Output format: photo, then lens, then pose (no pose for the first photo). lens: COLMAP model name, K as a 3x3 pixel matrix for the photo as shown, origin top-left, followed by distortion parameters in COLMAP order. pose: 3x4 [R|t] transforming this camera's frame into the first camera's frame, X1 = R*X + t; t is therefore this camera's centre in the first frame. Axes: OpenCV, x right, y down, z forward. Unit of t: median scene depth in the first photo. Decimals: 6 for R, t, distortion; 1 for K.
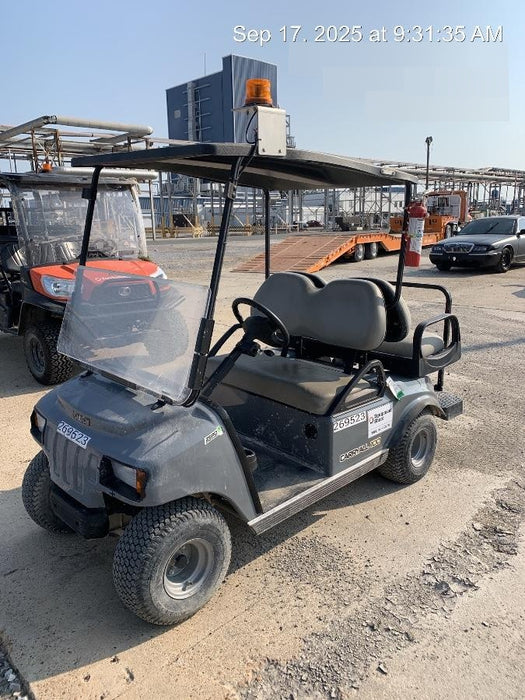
lens RADIAL K [[539.1, 0, 262.5], [0, 539.1, 350.0], [0, 0, 1]] dist [0.035077, -0.004453]
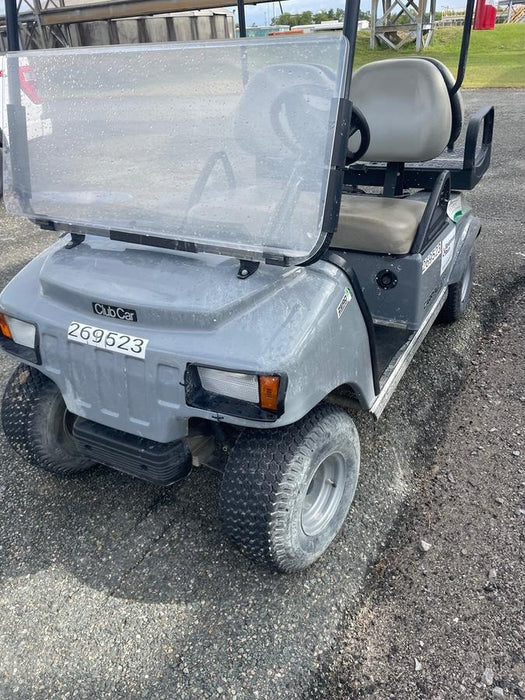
lens RADIAL K [[539.1, 0, 262.5], [0, 539.1, 350.0], [0, 0, 1]] dist [0.035077, -0.004453]
pose [[0.952810, -0.187953, 0.238385, -0.326411], [0.118499, 0.953257, 0.277954, 0.017684], [-0.279485, -0.236589, 0.930545, 0.373146]]
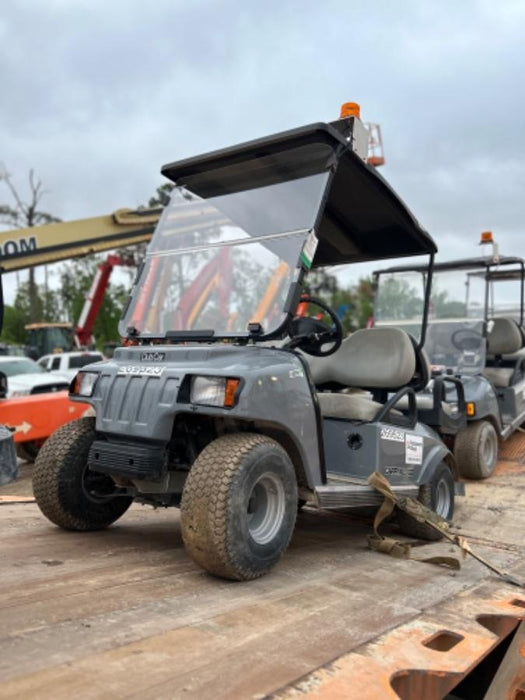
lens RADIAL K [[539.1, 0, 262.5], [0, 539.1, 350.0], [0, 0, 1]] dist [0.035077, -0.004453]
pose [[0.980599, 0.144412, 0.132551, -0.269746], [-0.081345, 0.915021, -0.395120, 0.474029], [-0.178347, 0.376672, 0.909016, 0.088694]]
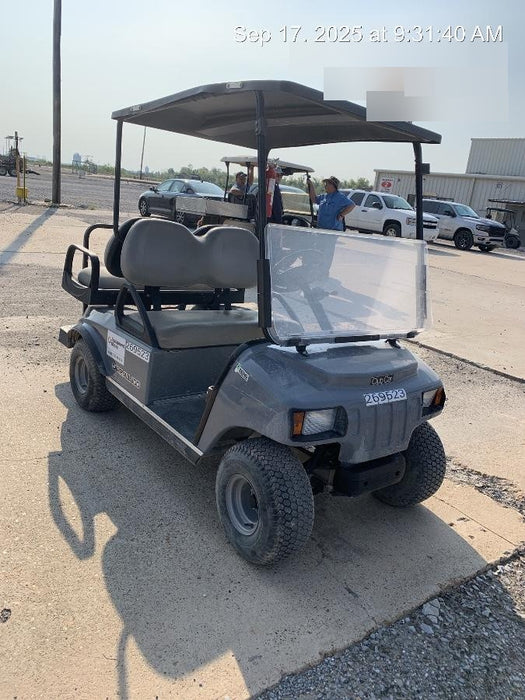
lens RADIAL K [[542.2, 0, 272.8], [0, 542.2, 344.1], [0, 0, 1]] dist [0.072241, -0.000861]
pose [[0.095303, -0.232393, 0.967942, -1.311651], [0.112506, 0.968652, 0.221487, -0.185089], [-0.989070, 0.087791, 0.118461, 1.066650]]
